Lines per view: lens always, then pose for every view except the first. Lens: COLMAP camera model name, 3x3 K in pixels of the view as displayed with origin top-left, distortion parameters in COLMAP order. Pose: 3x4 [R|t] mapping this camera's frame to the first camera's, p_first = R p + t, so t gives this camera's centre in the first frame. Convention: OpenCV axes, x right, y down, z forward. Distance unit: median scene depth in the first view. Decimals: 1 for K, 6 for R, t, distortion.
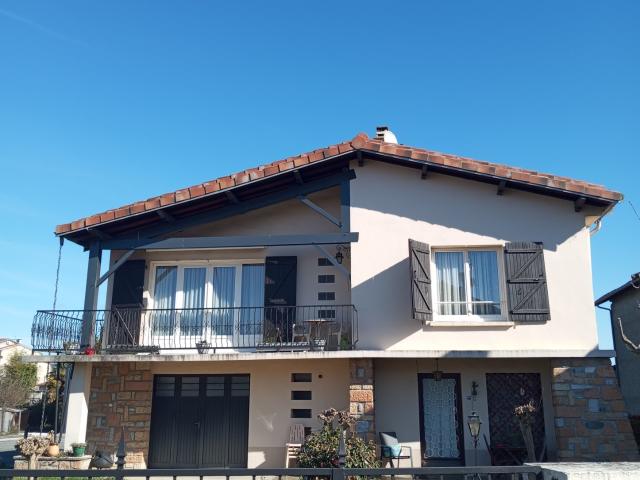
lens RADIAL K [[606.9, 0, 320.0], [0, 606.9, 240.0], [0, 0, 1]] dist [0.052761, -0.007477]
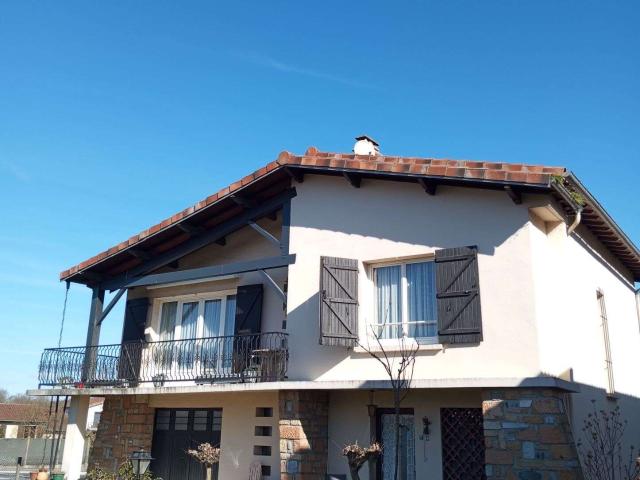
lens RADIAL K [[606.9, 0, 320.0], [0, 606.9, 240.0], [0, 0, 1]] dist [0.052761, -0.007477]
pose [[0.922777, -0.095428, -0.373331, 0.448131], [0.073565, 0.994658, -0.072413, 0.037430], [0.378247, 0.039357, 0.924868, 0.154082]]
